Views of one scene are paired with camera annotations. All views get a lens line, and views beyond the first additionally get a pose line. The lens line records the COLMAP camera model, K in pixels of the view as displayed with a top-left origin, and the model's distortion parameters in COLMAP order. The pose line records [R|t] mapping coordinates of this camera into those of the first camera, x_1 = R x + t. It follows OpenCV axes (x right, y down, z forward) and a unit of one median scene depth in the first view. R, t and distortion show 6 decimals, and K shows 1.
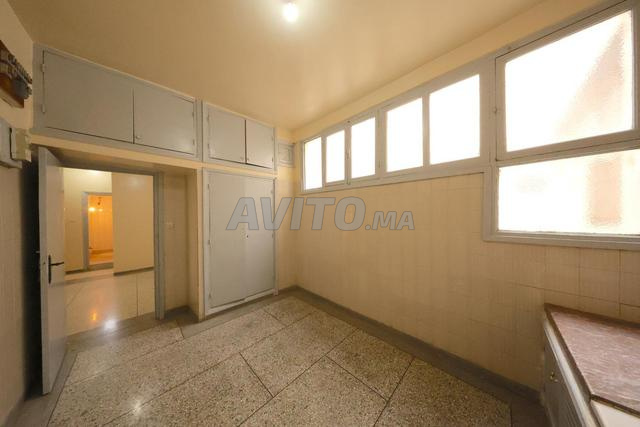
lens RADIAL K [[182.3, 0, 320.0], [0, 182.3, 213.5], [0, 0, 1]] dist [-0.005076, -0.000006]
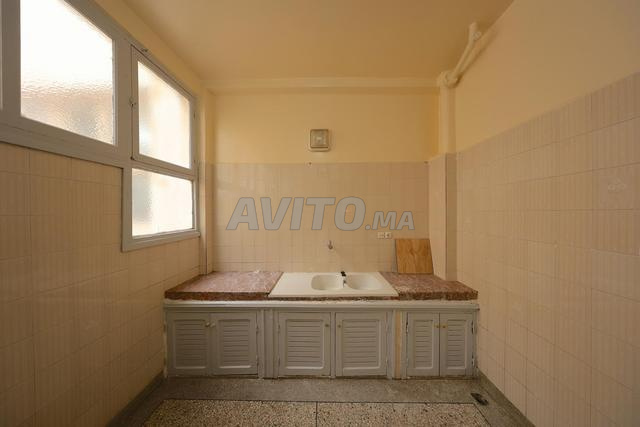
lens RADIAL K [[182.3, 0, 320.0], [0, 182.3, 213.5], [0, 0, 1]] dist [-0.005076, -0.000006]
pose [[-0.688457, 0.016005, 0.725101, -0.249958], [0.025209, 0.999680, 0.001869, 0.000821], [-0.724839, 0.019566, -0.688640, 0.755092]]
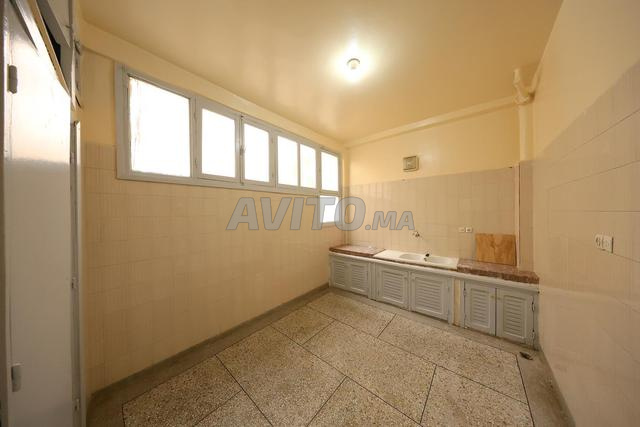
lens RADIAL K [[182.3, 0, 320.0], [0, 182.3, 213.5], [0, 0, 1]] dist [-0.005076, -0.000006]
pose [[-0.064072, 0.016146, 0.997815, -1.051565], [0.024020, 0.999604, -0.014632, 0.010845], [-0.997656, 0.023030, -0.064435, 0.919235]]
